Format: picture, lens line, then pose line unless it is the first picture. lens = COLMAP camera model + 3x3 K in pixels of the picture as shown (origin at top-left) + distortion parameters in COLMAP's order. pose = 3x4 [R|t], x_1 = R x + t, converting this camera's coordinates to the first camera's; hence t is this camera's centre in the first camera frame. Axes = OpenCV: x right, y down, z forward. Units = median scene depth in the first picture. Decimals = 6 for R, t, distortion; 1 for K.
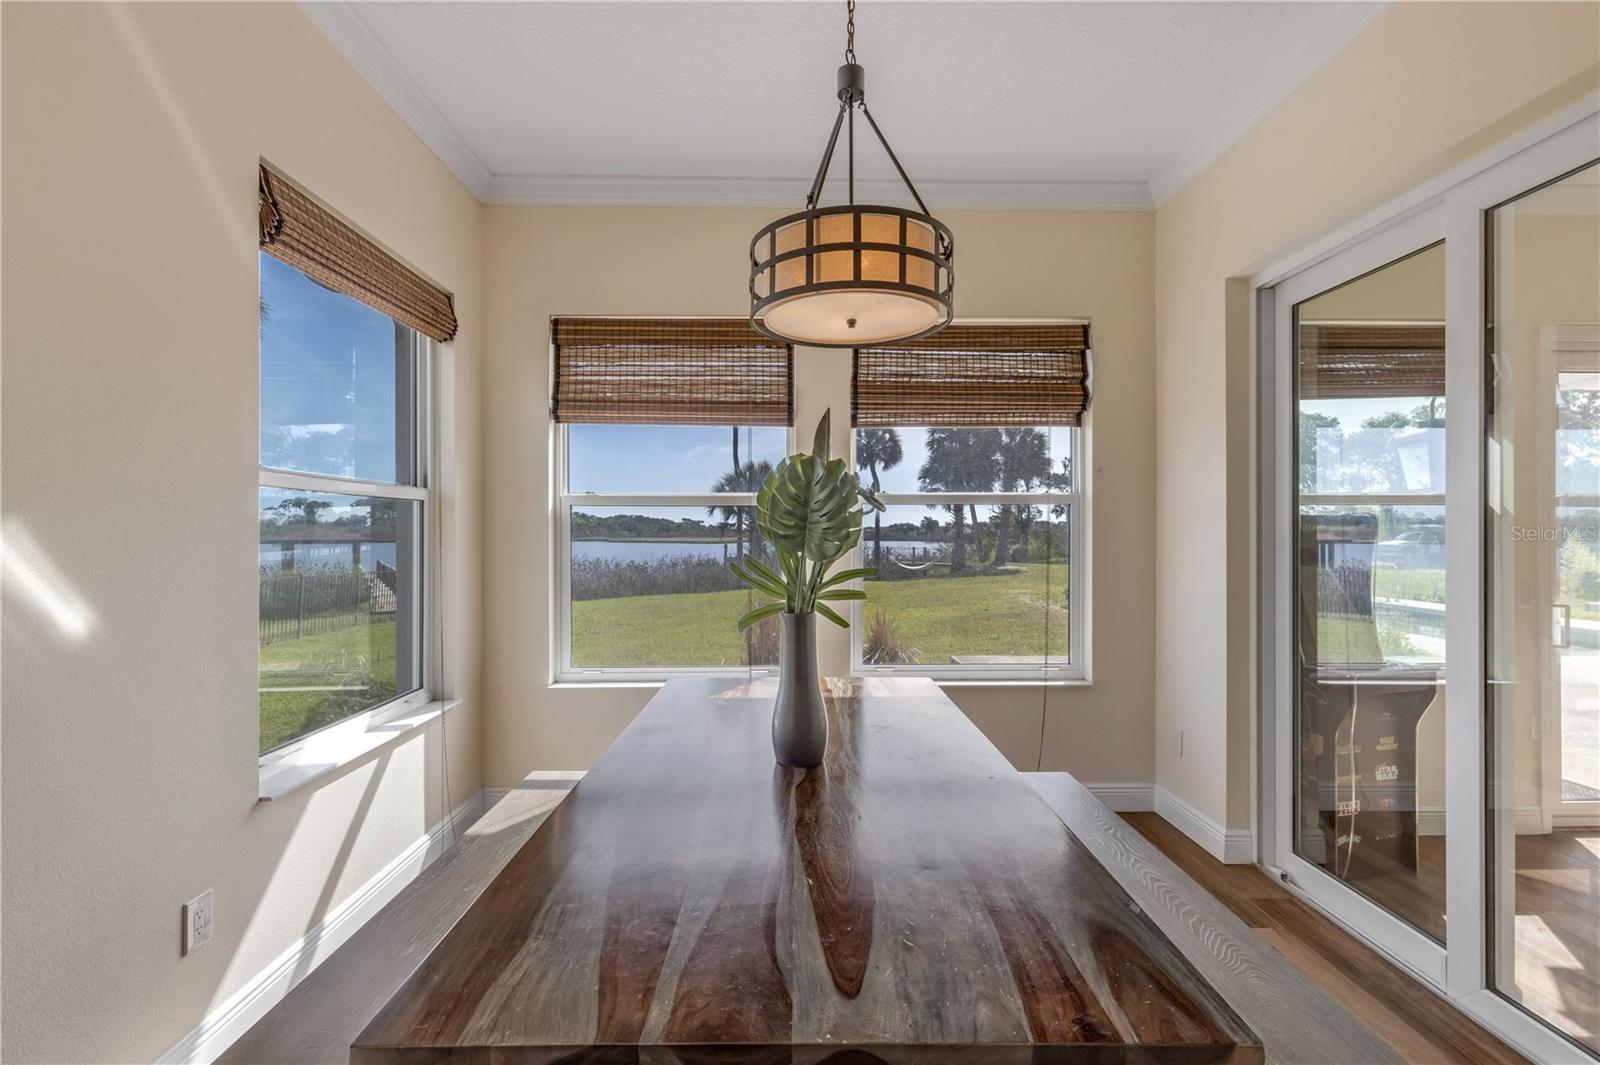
lens RADIAL K [[724.2, 0, 798.4], [0, 724.2, 532.0], [0, 0, 1]] dist [0.006785, -0.002515]
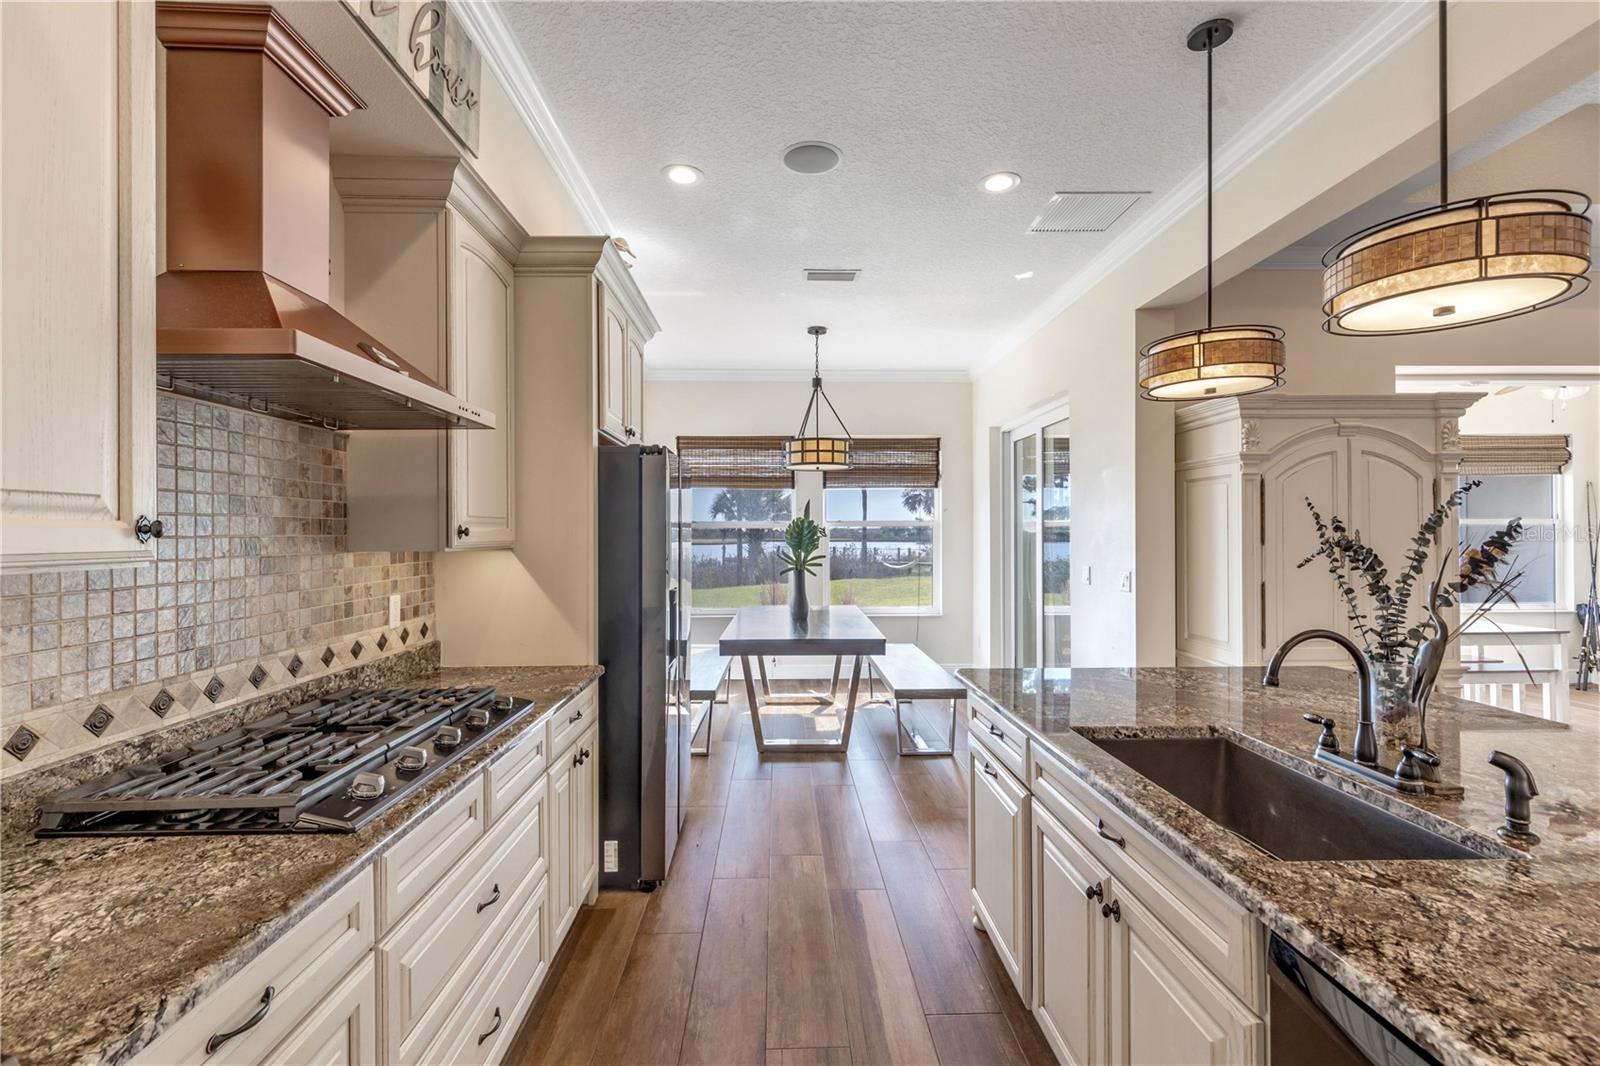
lens RADIAL K [[724.2, 0, 796.2], [0, 724.2, 530.2], [0, 0, 1]] dist [0.006785, -0.002515]
pose [[0.999977, -0.001764, 0.006502, -0.015561], [0.001790, 0.999990, -0.004028, -0.021304], [-0.006494, 0.004040, 0.999971, -1.025509]]
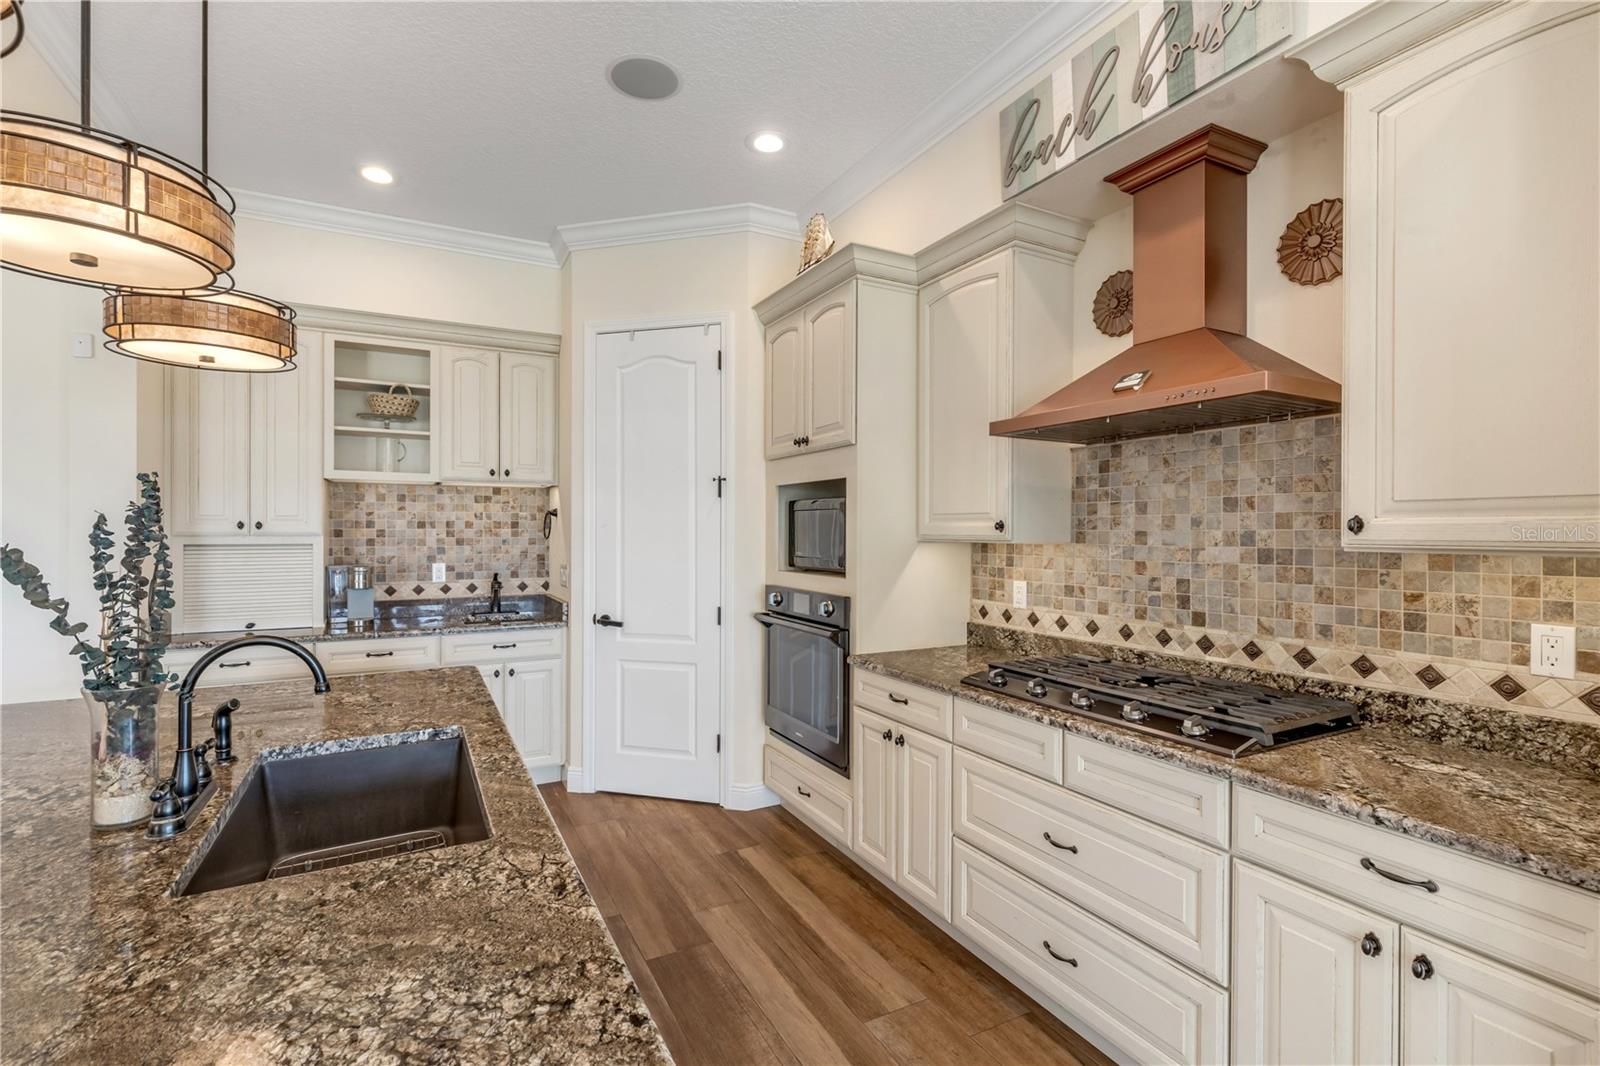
lens RADIAL K [[724.2, 0, 798.2], [0, 724.2, 532.3], [0, 0, 1]] dist [0.006785, -0.002515]
pose [[-0.891721, -0.000756, -0.452584, 0.215215], [-0.002263, 0.999994, 0.002788, -0.018750], [0.452579, 0.003511, -0.891717, -0.132671]]
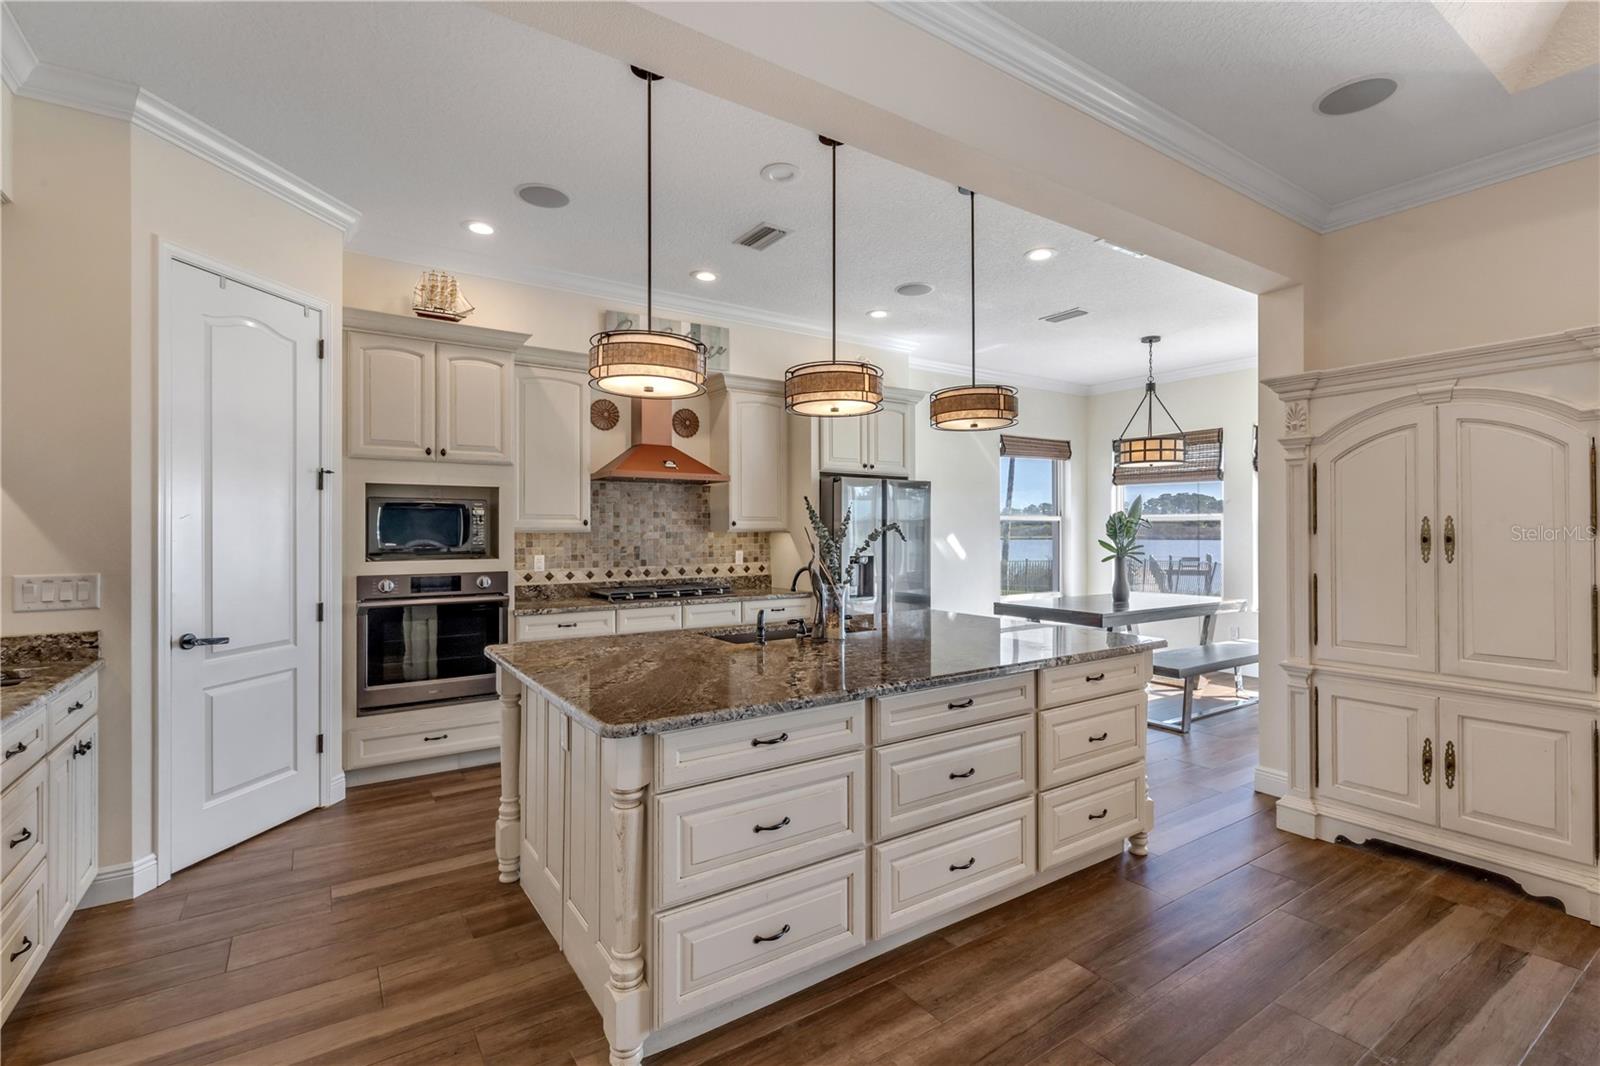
lens RADIAL K [[724.2, 0, 794.7], [0, 724.2, 528.2], [0, 0, 1]] dist [0.006785, -0.002515]
pose [[0.538947, -0.002300, -0.842337, 1.055773], [0.000825, 0.999997, -0.002203, -0.009592], [0.842340, 0.000493, 0.538947, -1.102424]]
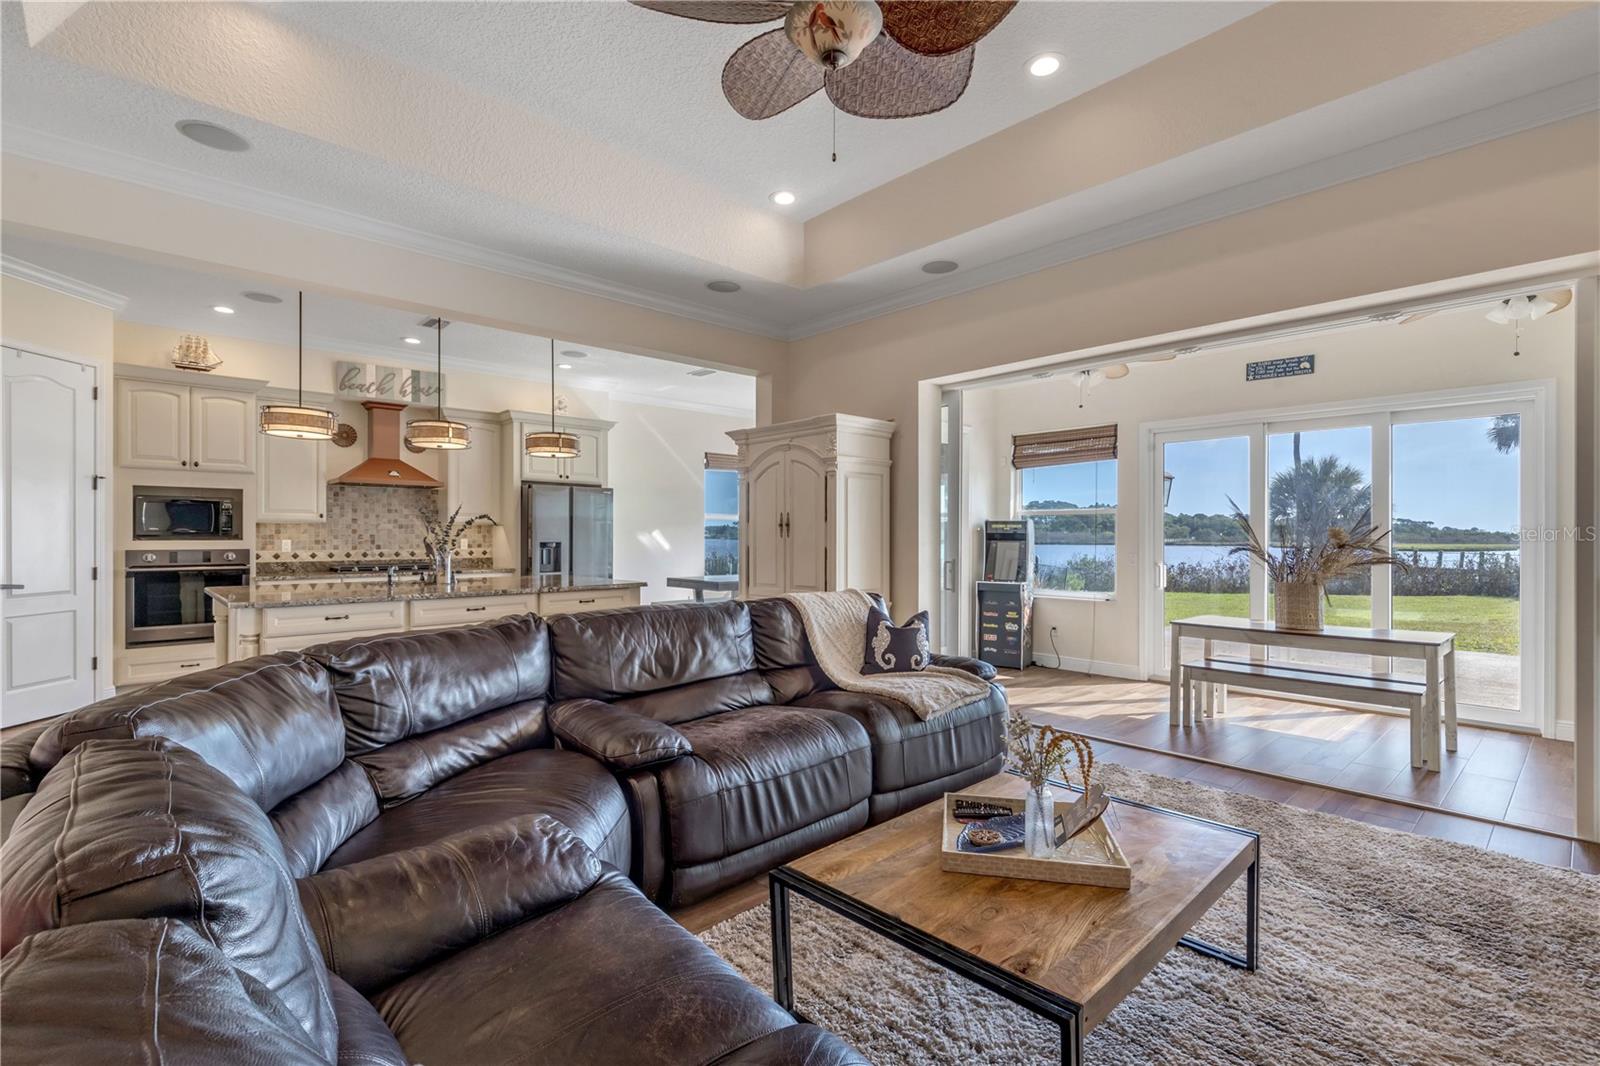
lens RADIAL K [[724.2, 0, 793.1], [0, 724.2, 535.9], [0, 0, 1]] dist [0.006785, -0.002515]
pose [[0.666419, 0.003288, -0.745570, 1.900590], [-0.002479, 0.999995, 0.002194, 0.021437], [0.745573, 0.000386, 0.666424, -1.040118]]
